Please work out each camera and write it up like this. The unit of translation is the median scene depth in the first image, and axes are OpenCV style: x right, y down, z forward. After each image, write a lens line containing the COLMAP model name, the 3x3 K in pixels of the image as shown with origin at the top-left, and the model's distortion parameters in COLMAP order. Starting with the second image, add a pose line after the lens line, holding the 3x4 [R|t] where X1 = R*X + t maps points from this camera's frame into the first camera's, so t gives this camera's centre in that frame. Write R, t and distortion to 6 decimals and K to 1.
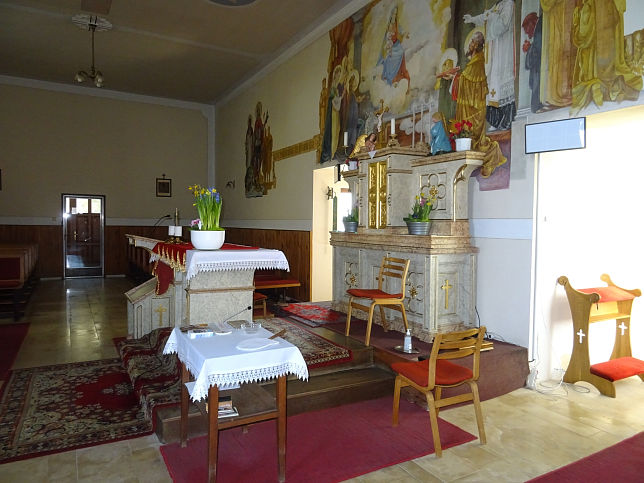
lens RADIAL K [[453.3, 0, 320.0], [0, 453.3, 241.2], [0, 0, 1]] dist [-0.004109, -0.012419]
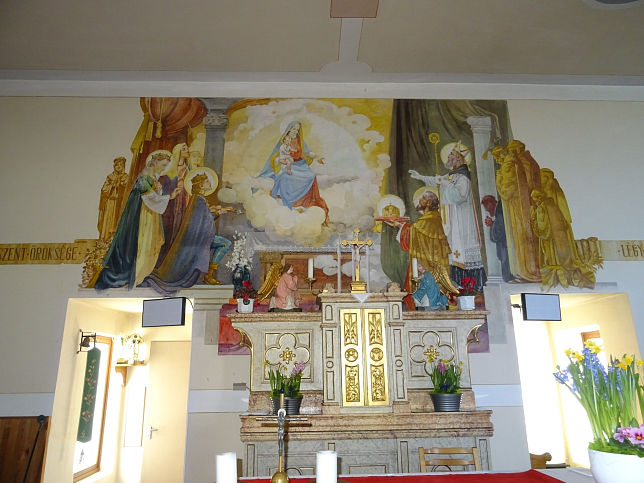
lens RADIAL K [[453.3, 0, 322.9], [0, 453.3, 245.0], [0, 0, 1]] dist [-0.004109, -0.012419]
pose [[0.463424, 0.218436, 0.858792, -0.589616], [0.055915, 0.960002, -0.274352, -0.082538], [-0.884371, 0.175161, 0.432674, 0.778536]]
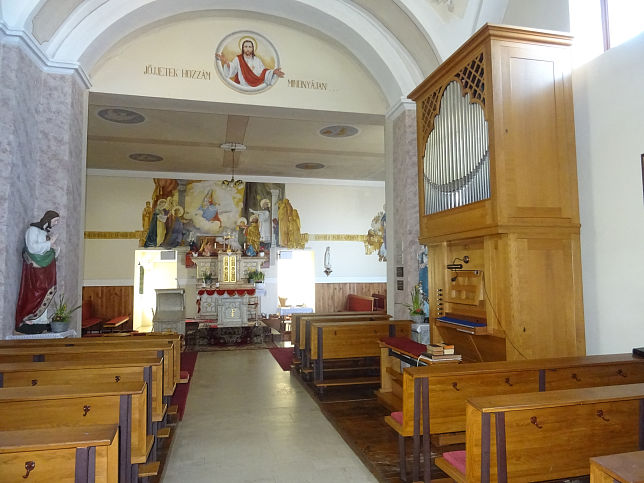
lens RADIAL K [[453.3, 0, 320.7], [0, 453.3, 242.1], [0, 0, 1]] dist [-0.004109, -0.012419]
pose [[0.271618, 0.051817, 0.961009, -2.432682], [0.052464, 0.996267, -0.068546, -0.053370], [-0.960974, 0.069037, 0.267885, -0.234502]]
